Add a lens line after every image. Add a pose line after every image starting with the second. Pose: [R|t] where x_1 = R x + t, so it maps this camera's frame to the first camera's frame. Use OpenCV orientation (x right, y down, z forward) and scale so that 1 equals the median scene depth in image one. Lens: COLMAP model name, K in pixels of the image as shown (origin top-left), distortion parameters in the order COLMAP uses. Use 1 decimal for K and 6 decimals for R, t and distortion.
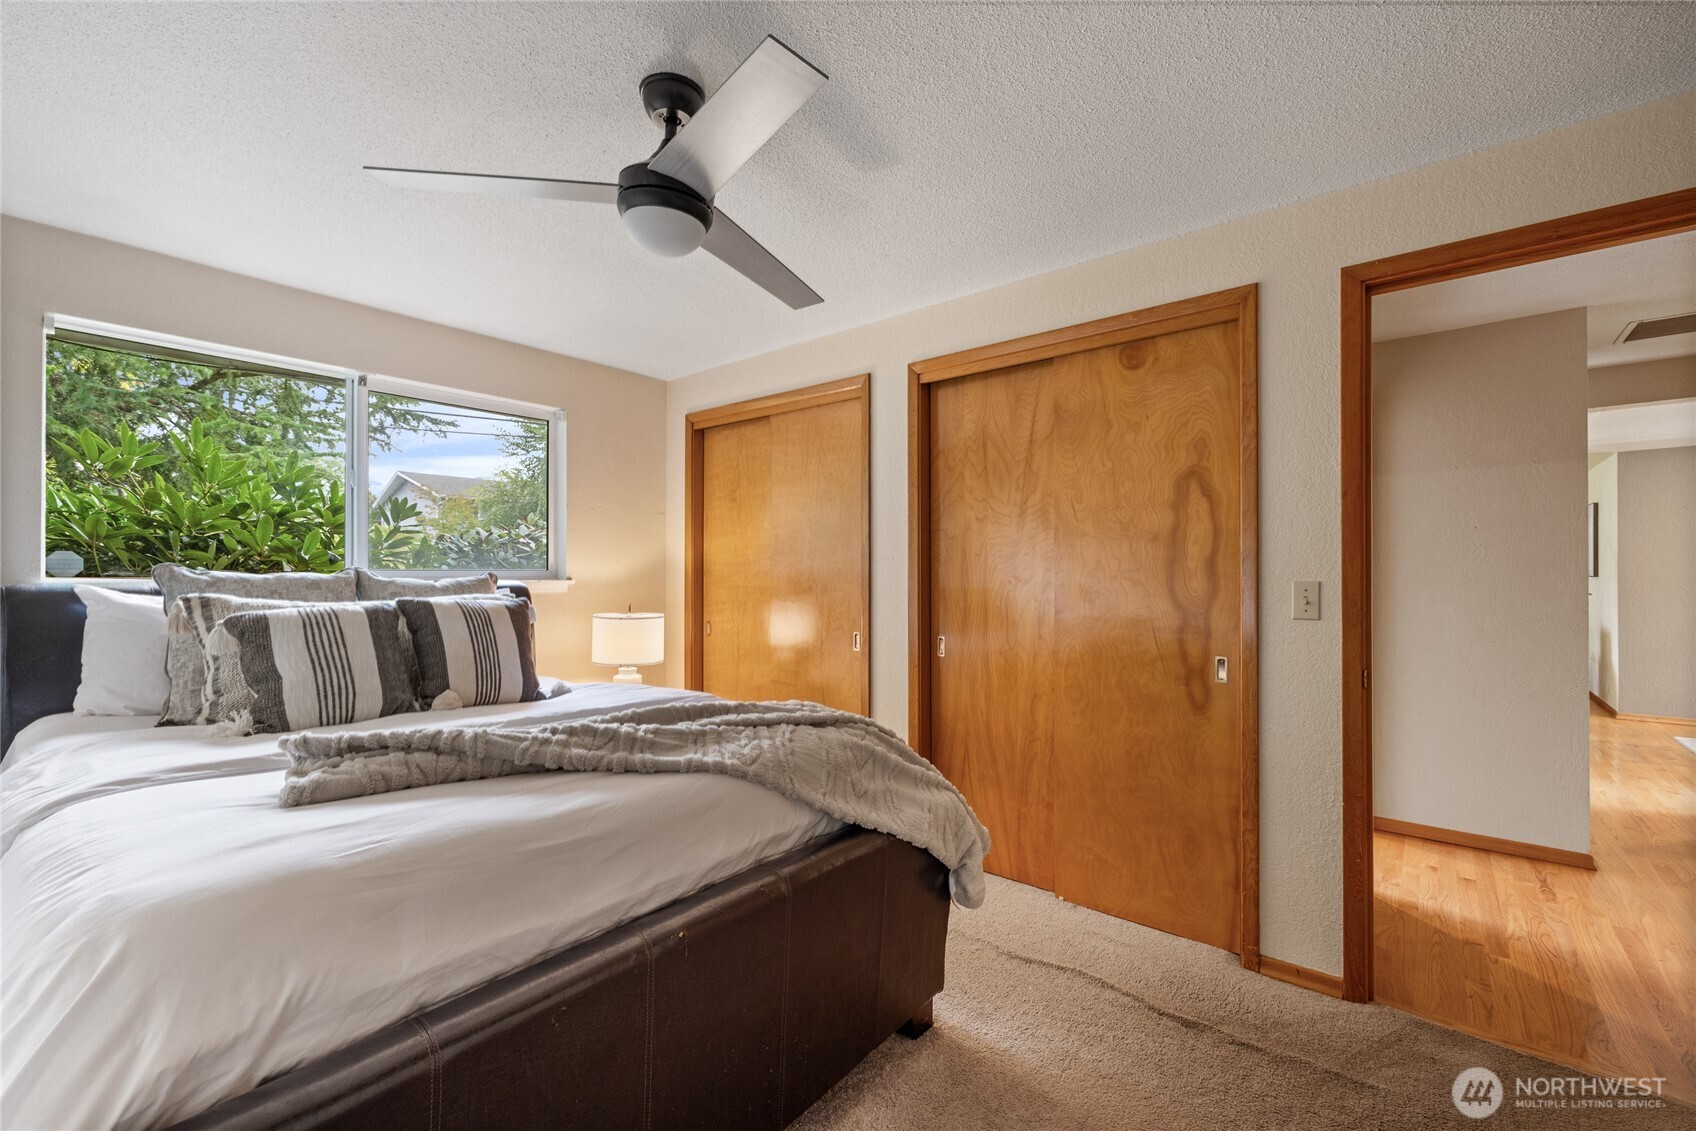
lens RADIAL K [[711.6, 0, 848.0], [0, 711.6, 565.5], [0, 0, 1]] dist [0.000951, 0.000164]
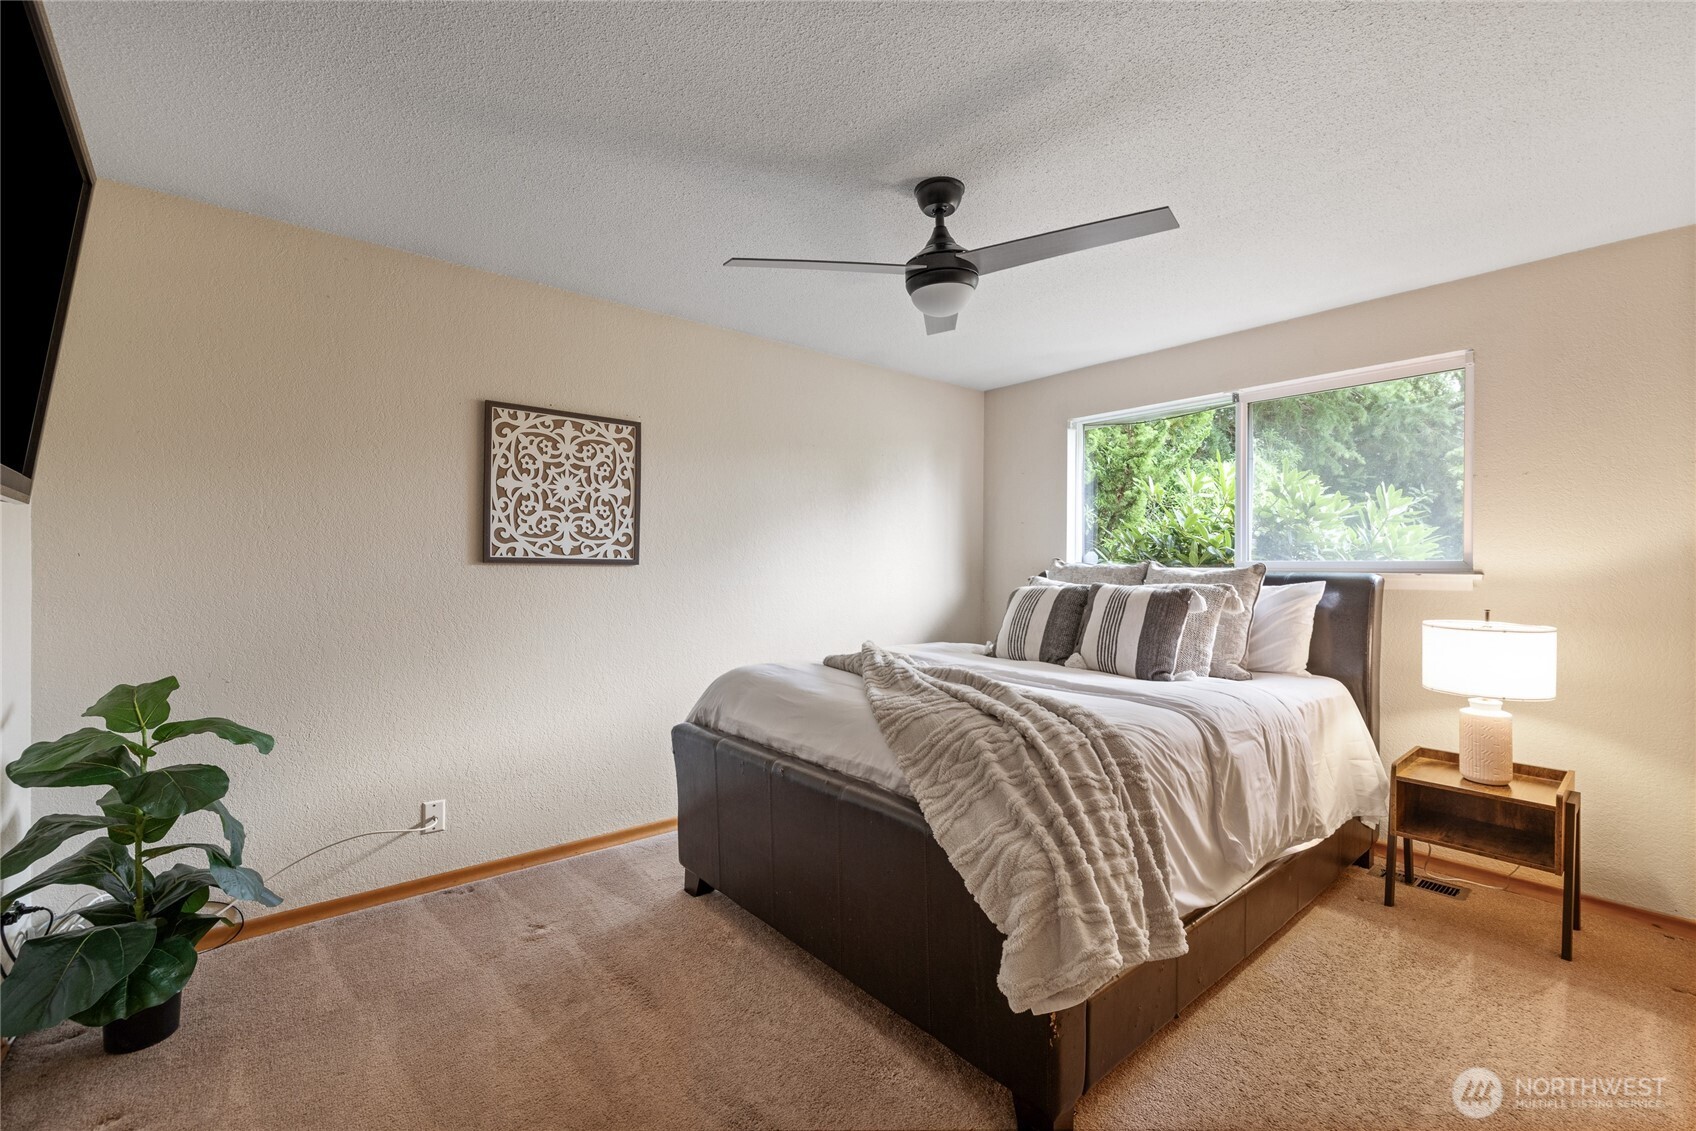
lens RADIAL K [[711.6, 0, 848.0], [0, 711.6, 565.5], [0, 0, 1]] dist [0.000951, 0.000164]
pose [[-0.170710, -0.000406, -0.985321, 1.025090], [0.007182, 0.999973, -0.001657, 0.018123], [0.985295, -0.007359, -0.170702, 1.039601]]
